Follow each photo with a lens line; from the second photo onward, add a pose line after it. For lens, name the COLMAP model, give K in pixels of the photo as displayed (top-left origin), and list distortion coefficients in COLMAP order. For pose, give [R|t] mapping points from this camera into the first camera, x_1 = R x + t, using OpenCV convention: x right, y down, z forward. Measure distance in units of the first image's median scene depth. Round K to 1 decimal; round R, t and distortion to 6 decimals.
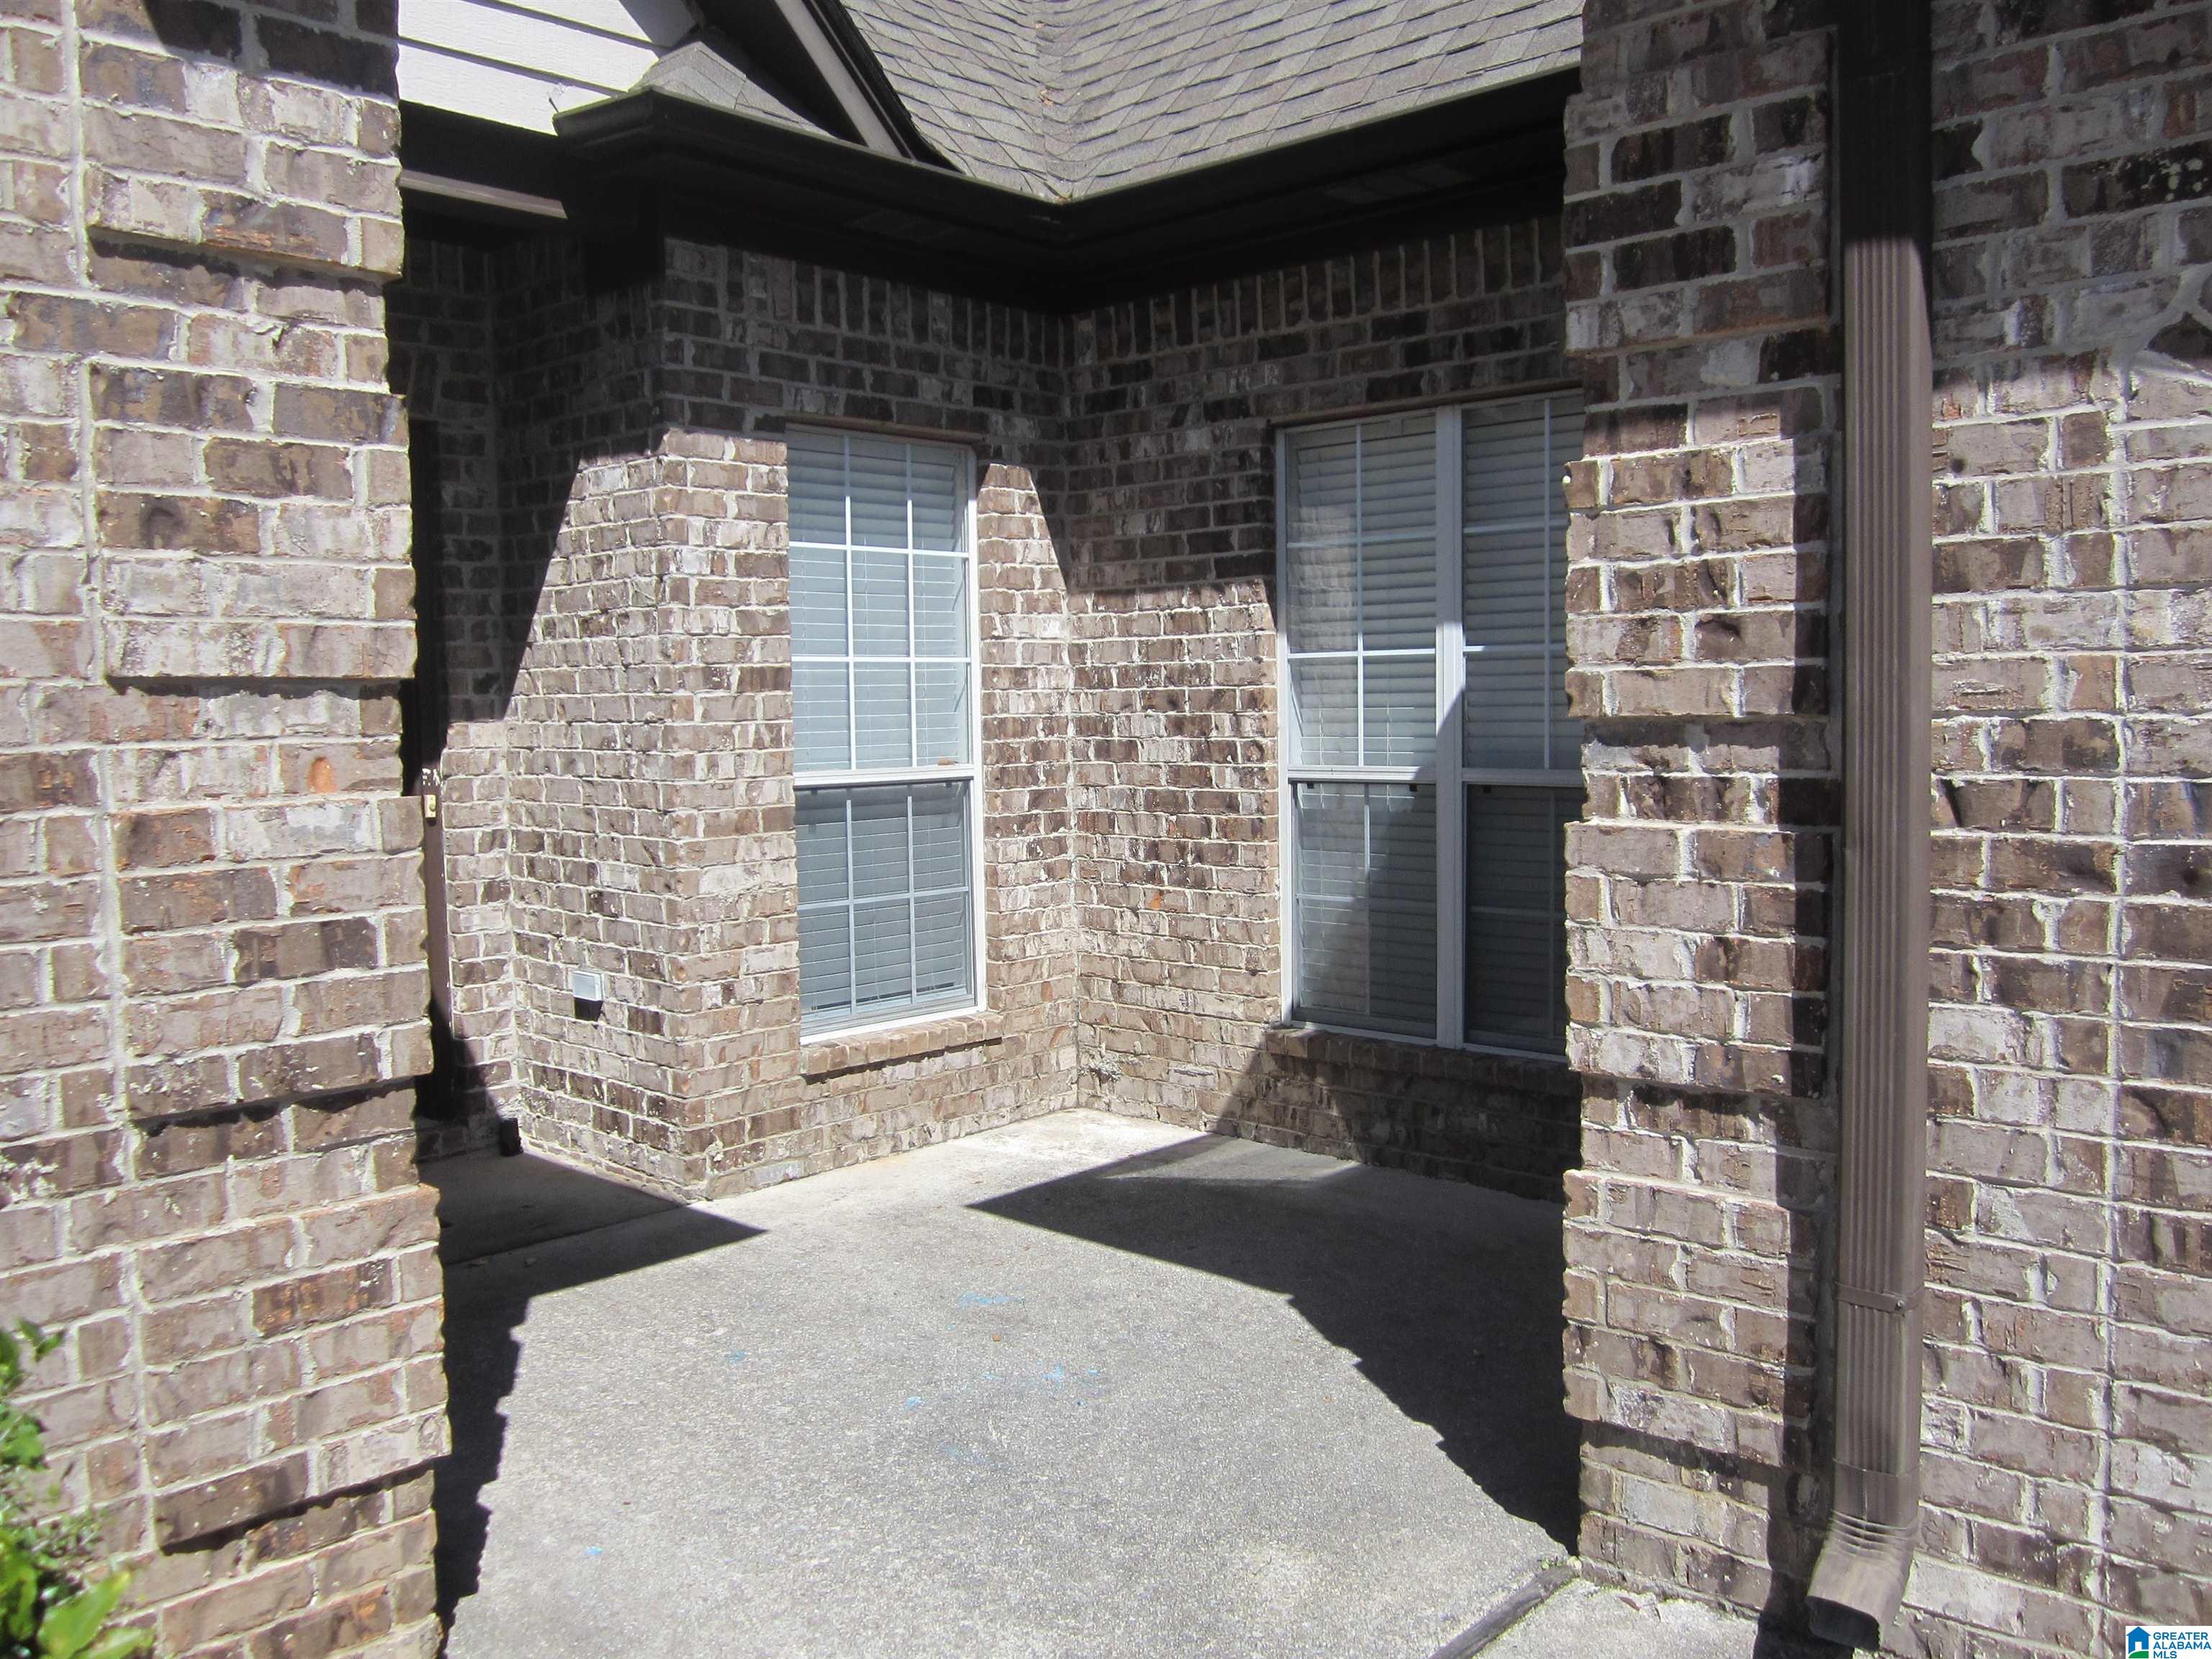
lens RADIAL K [[1815.7, 0, 1108.6], [0, 1815.7, 831.1], [0, 0, 1]] dist [-0.050759, 0.024766]
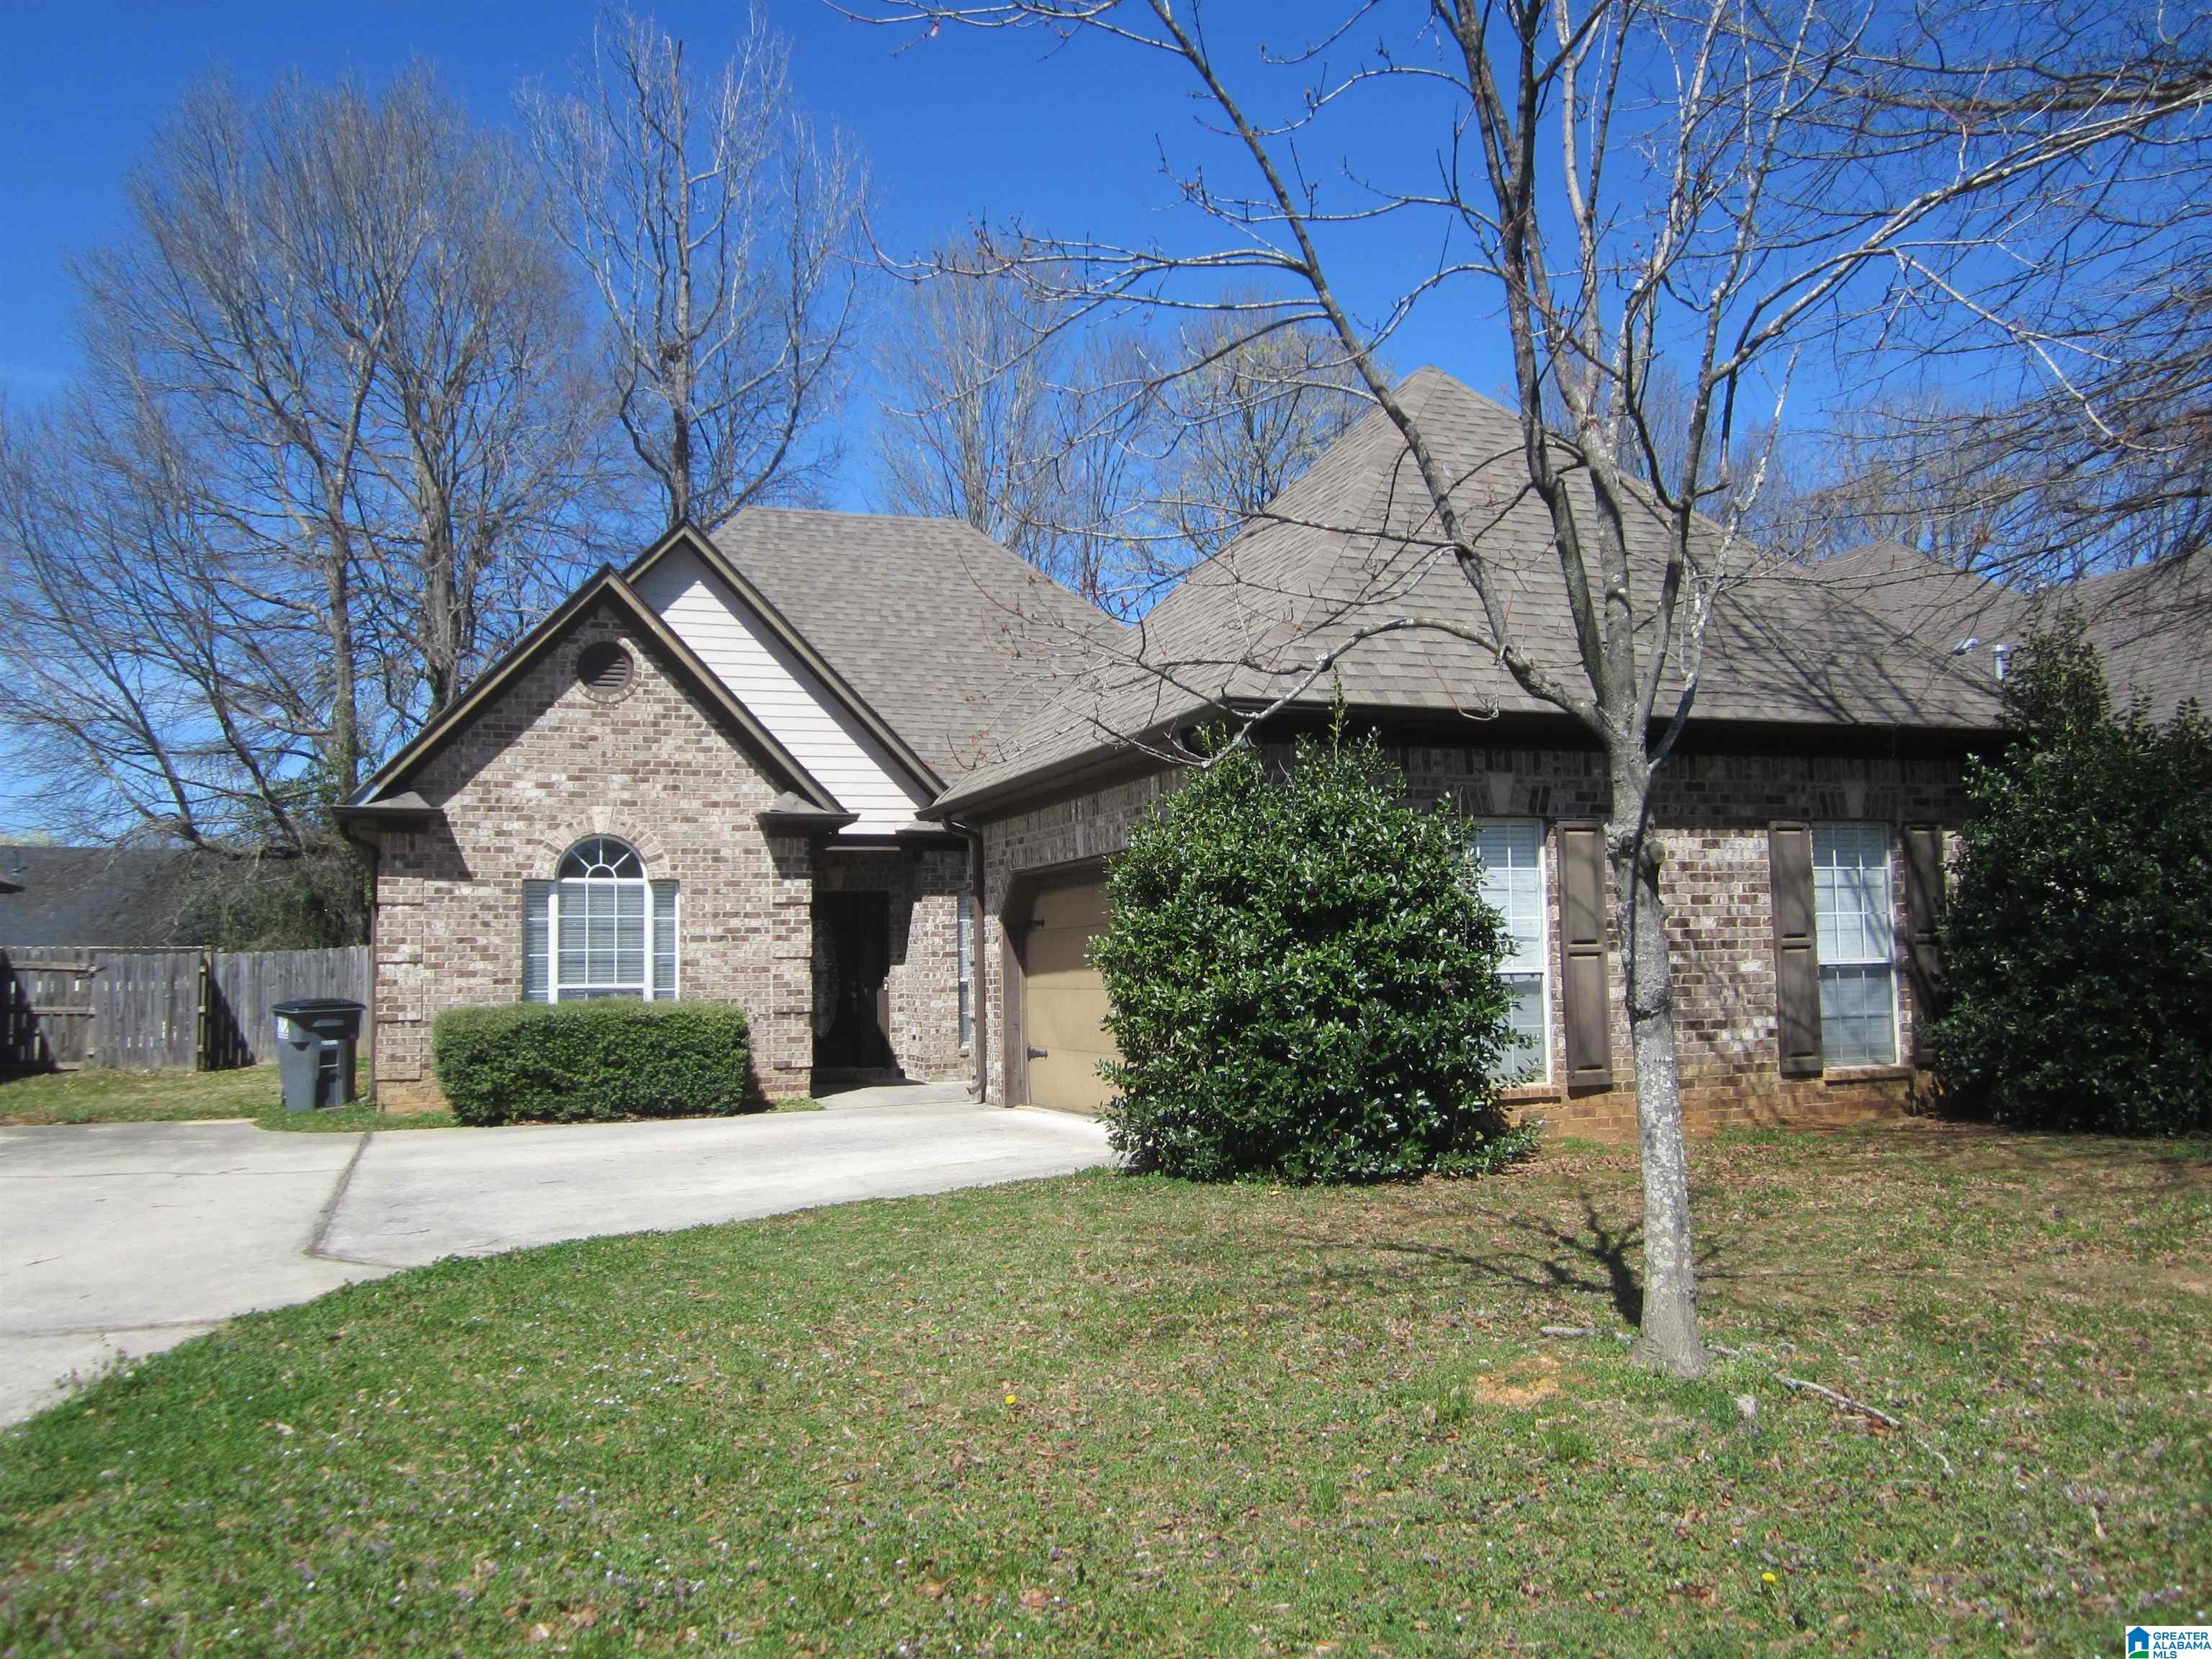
lens RADIAL K [[1816.7, 0, 1103.6], [0, 1816.7, 845.0], [0, 0, 1]] dist [-0.038282, -0.010430]
pose [[0.885696, -0.032705, -0.463112, 2.010591], [-0.029694, 0.991483, -0.126807, 0.178707], [0.463315, 0.126064, 0.877181, -2.443280]]
